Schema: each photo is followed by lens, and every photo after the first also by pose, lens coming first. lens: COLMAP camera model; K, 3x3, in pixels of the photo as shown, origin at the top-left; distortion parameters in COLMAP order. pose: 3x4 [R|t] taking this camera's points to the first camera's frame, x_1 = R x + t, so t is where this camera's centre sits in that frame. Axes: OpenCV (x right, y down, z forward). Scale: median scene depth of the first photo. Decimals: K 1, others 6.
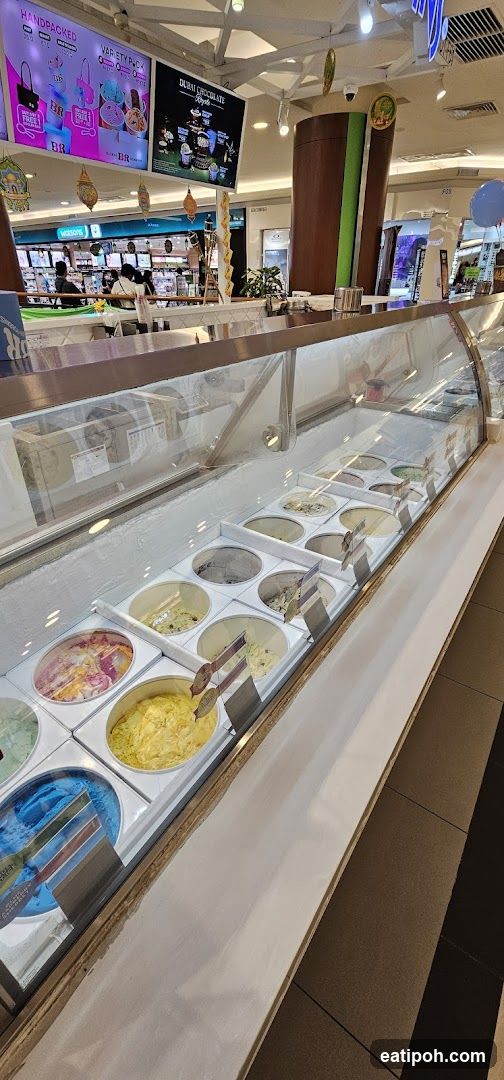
lens RADIAL K [[441.7, 0, 252.0], [0, 441.7, 540.0], [0, 0, 1]] dist [0.002228, 0.000566]
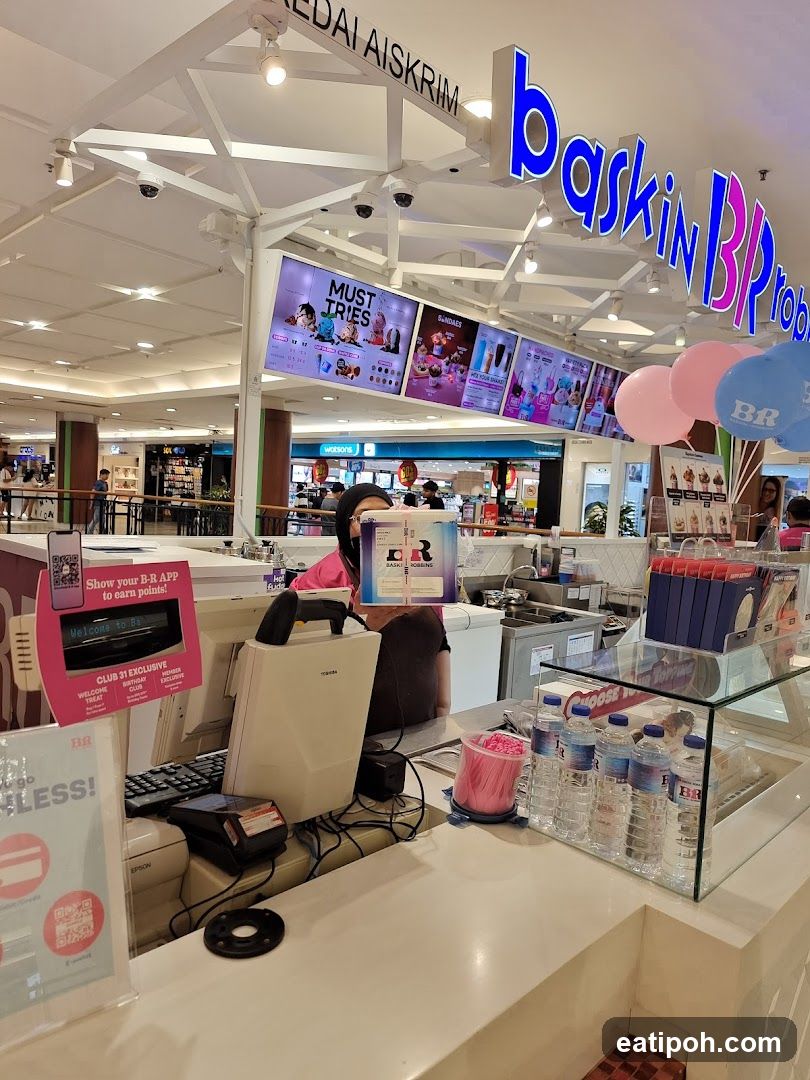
lens RADIAL K [[769.0, 0, 389.0], [0, 769.0, 539.2], [0, 0, 1]] dist [0.004403, 0.001354]
pose [[0.987537, 0.074747, -0.138508, -0.424727], [-0.131236, 0.876862, -0.462483, 0.405853], [0.086883, 0.474896, 0.875743, -0.667891]]
